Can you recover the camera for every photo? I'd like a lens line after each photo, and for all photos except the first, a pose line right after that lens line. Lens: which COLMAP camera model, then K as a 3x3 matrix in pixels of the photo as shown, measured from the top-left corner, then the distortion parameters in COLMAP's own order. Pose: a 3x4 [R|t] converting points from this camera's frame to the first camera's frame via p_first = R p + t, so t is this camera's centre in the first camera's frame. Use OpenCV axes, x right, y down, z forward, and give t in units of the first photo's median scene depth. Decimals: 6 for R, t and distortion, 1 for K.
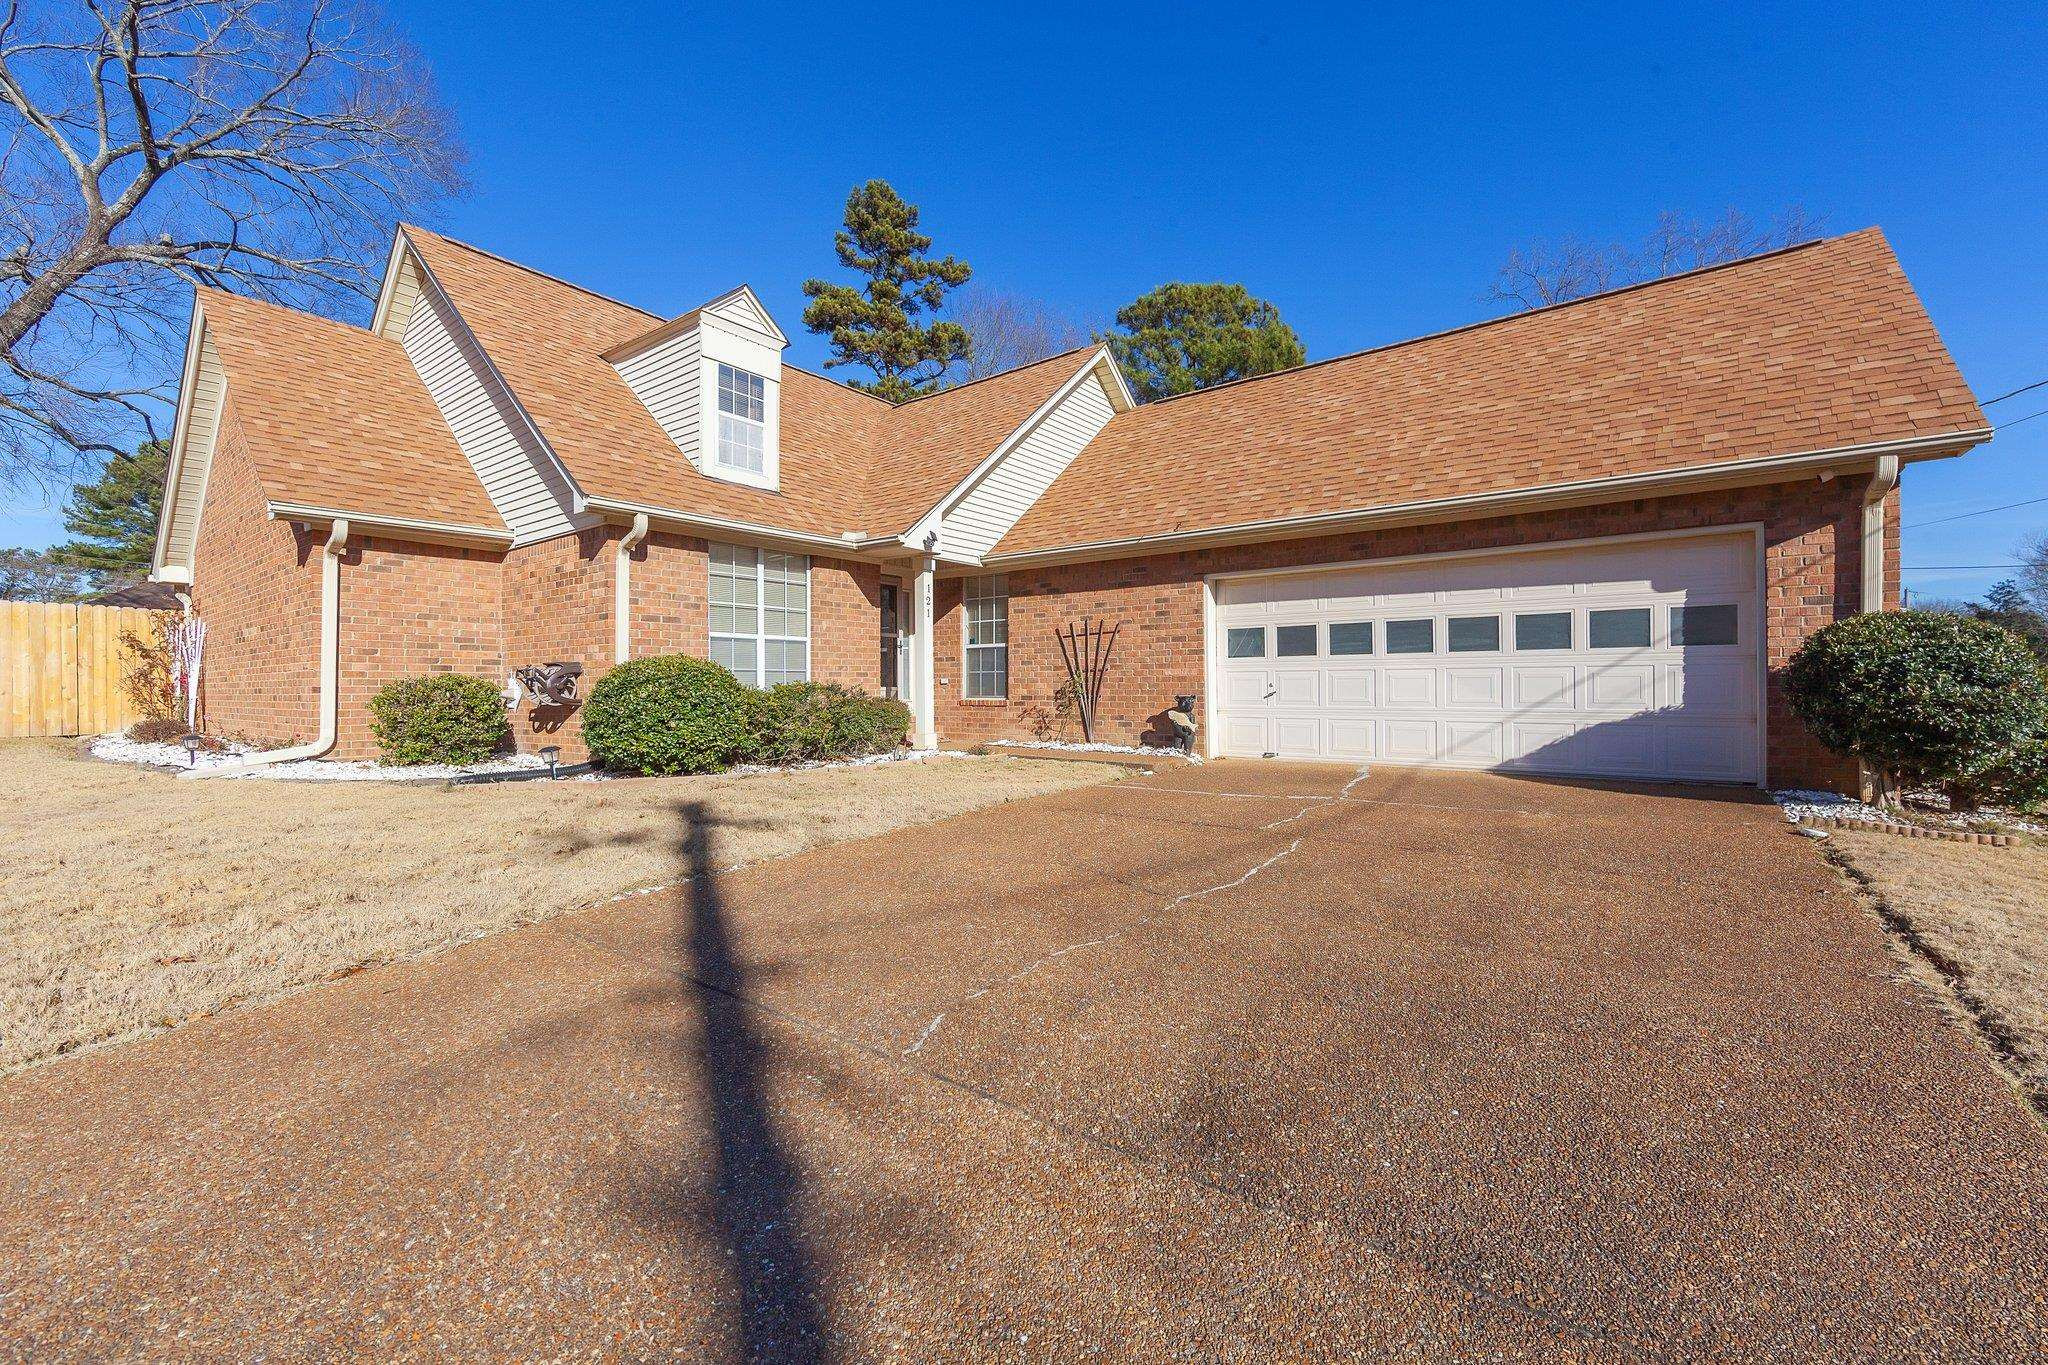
lens RADIAL K [[834.3, 0, 1024.8], [0, 834.3, 694.6], [0, 0, 1]] dist [-0.001174, -0.000077]
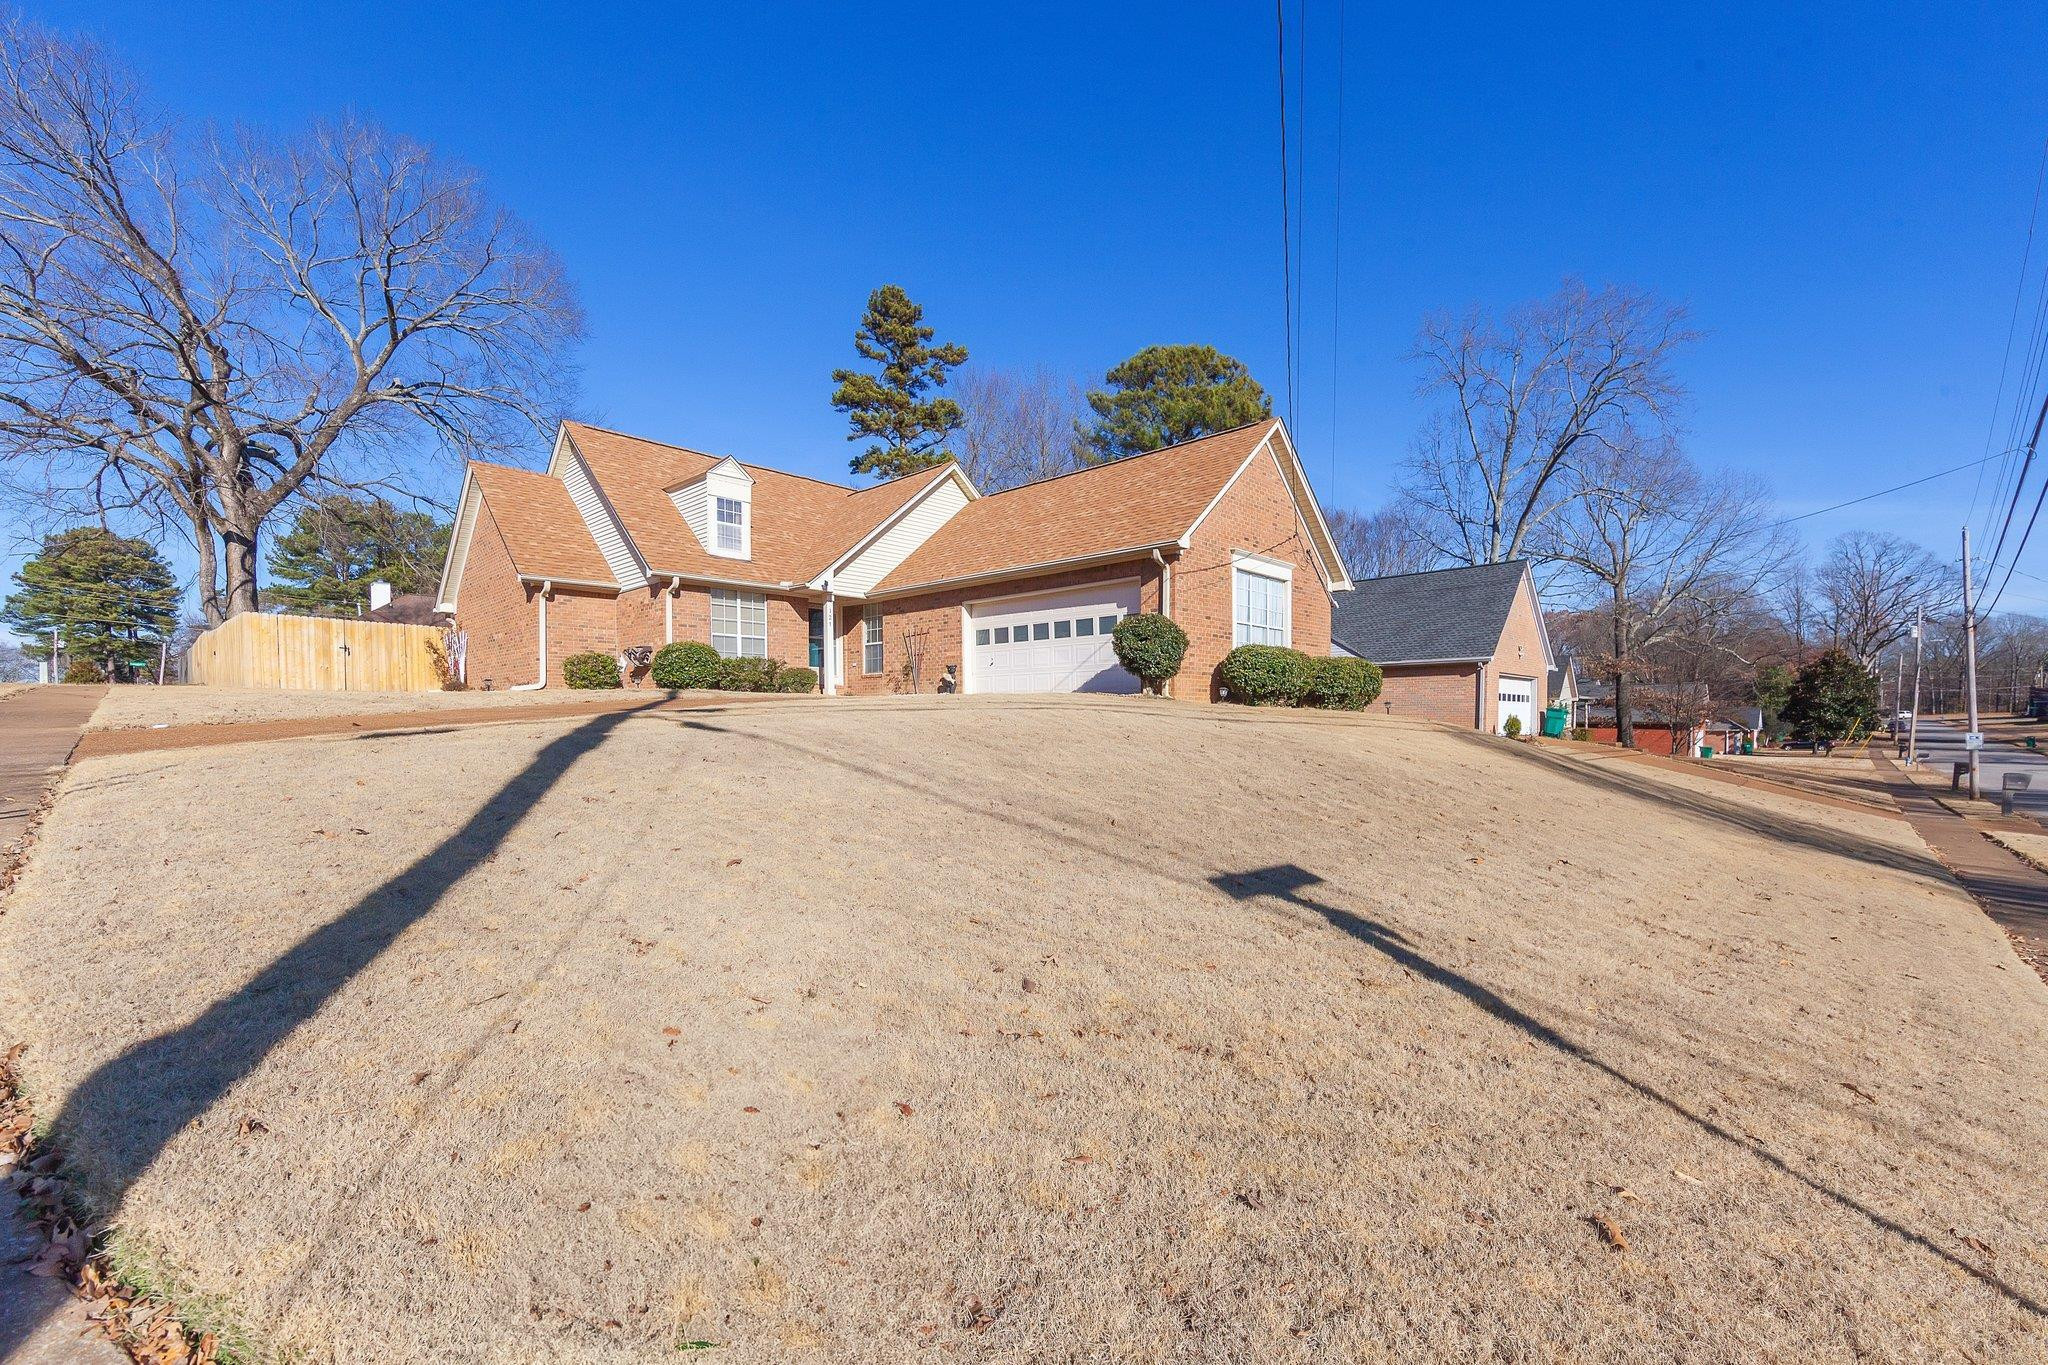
lens RADIAL K [[846.6, 0, 1016.2], [0, 846.6, 768.1], [0, 0, 1]] dist [-0.000561, 0.000053]
pose [[0.993394, 0.011339, -0.114190, 0.545690], [-0.005700, 0.998753, 0.049589, 0.134958], [0.114609, -0.048611, 0.992221, -0.895866]]
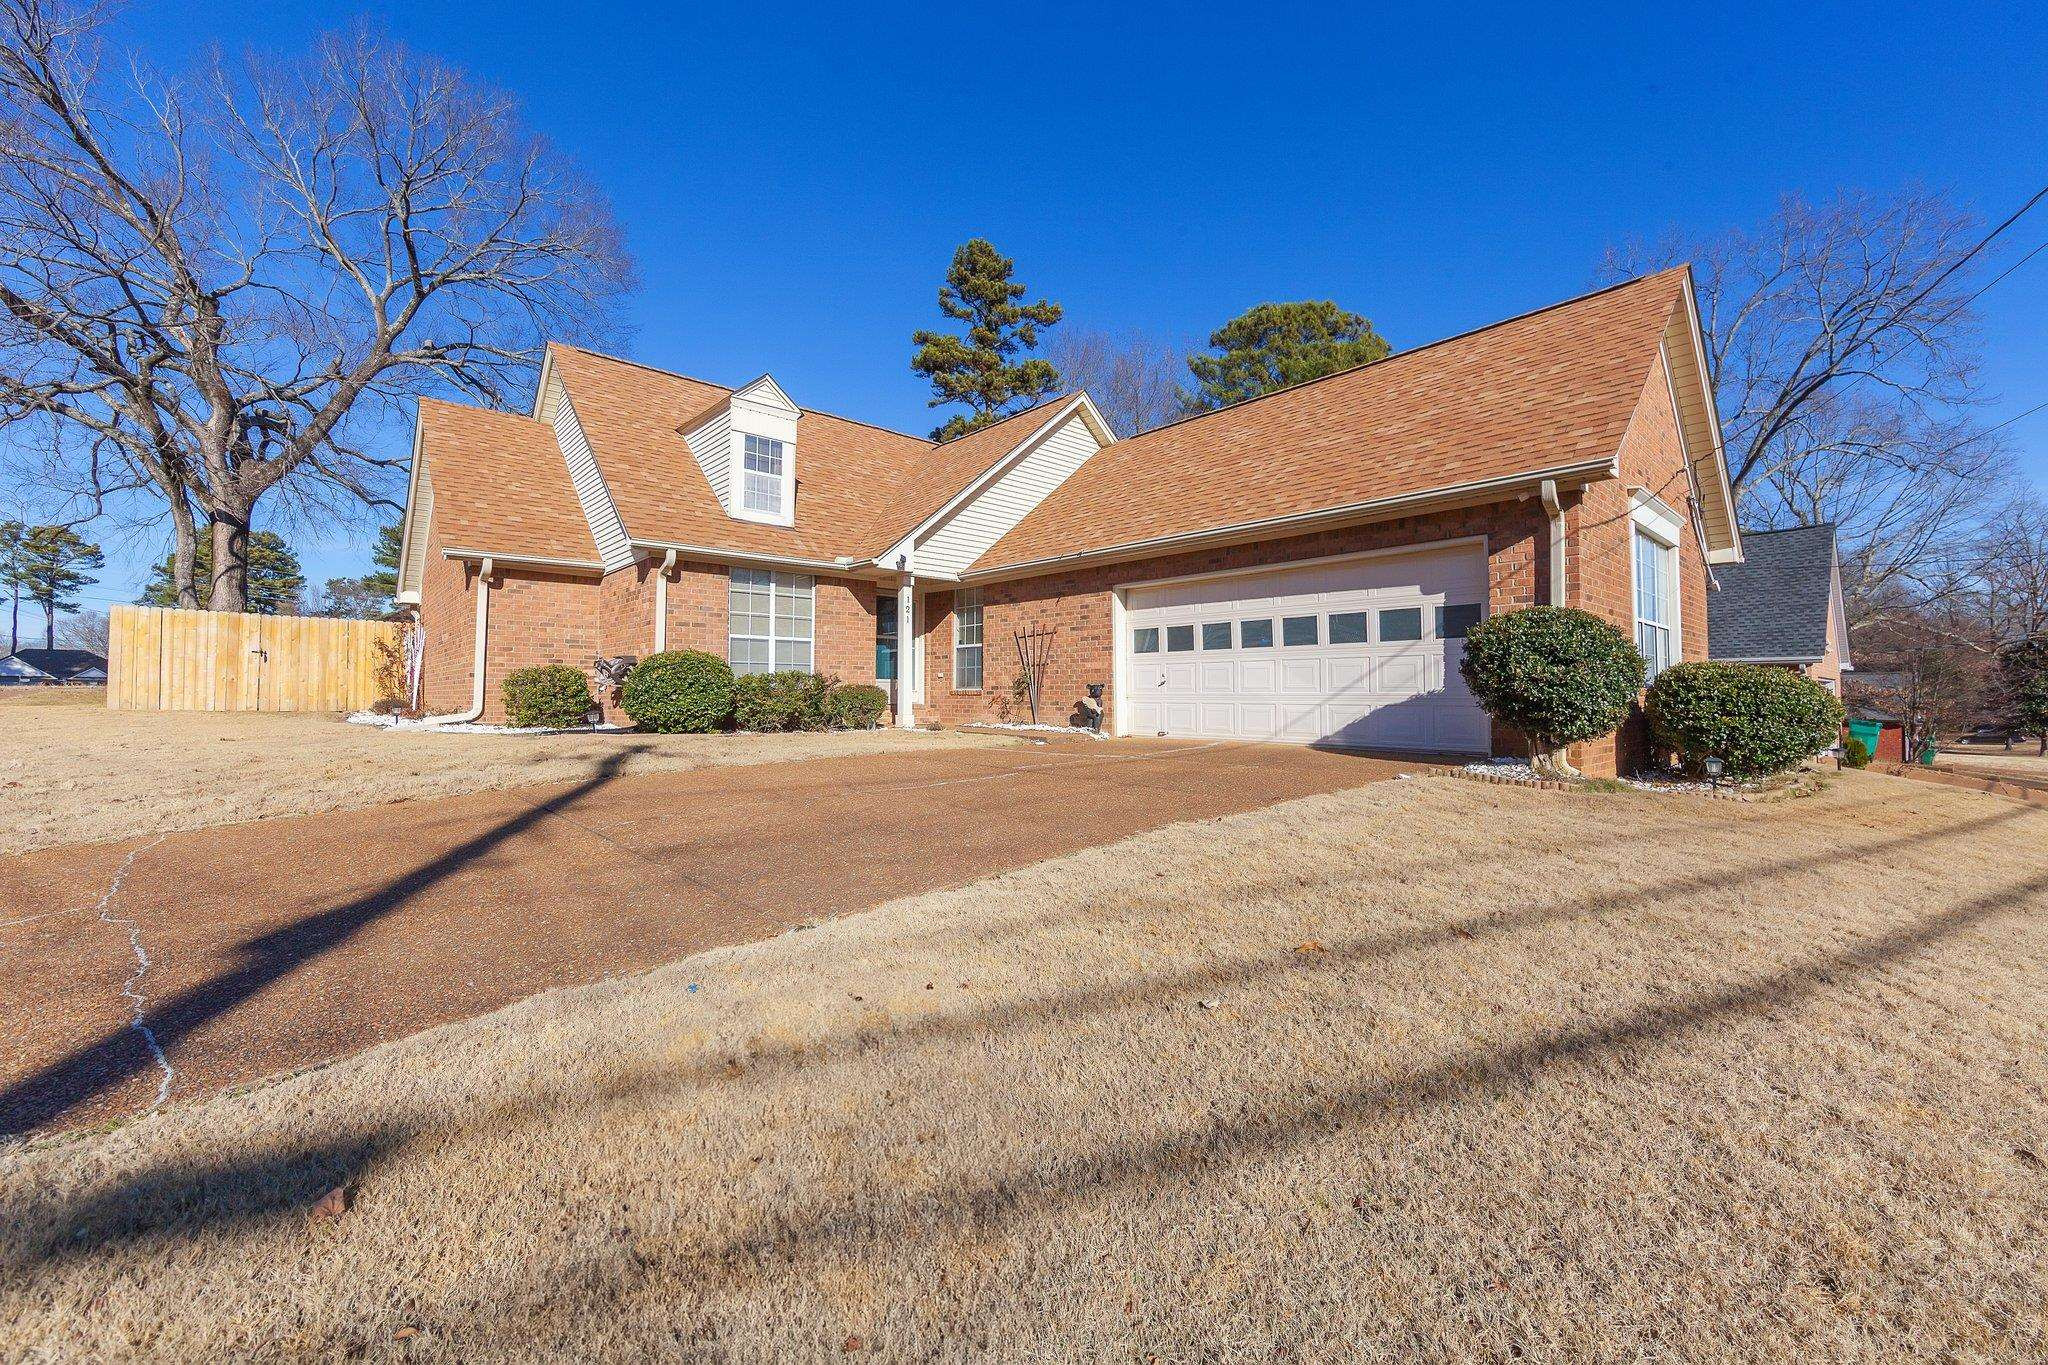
lens RADIAL K [[814.3, 0, 1024.0], [0, 814.3, 682.5], [0, 0, 1]] dist [-0.000240, 0.000035]
pose [[0.983238, 0.004538, -0.182270, 0.295389], [-0.009112, 0.999664, -0.024264, 0.027401], [0.182099, 0.025518, 0.982949, -0.182498]]
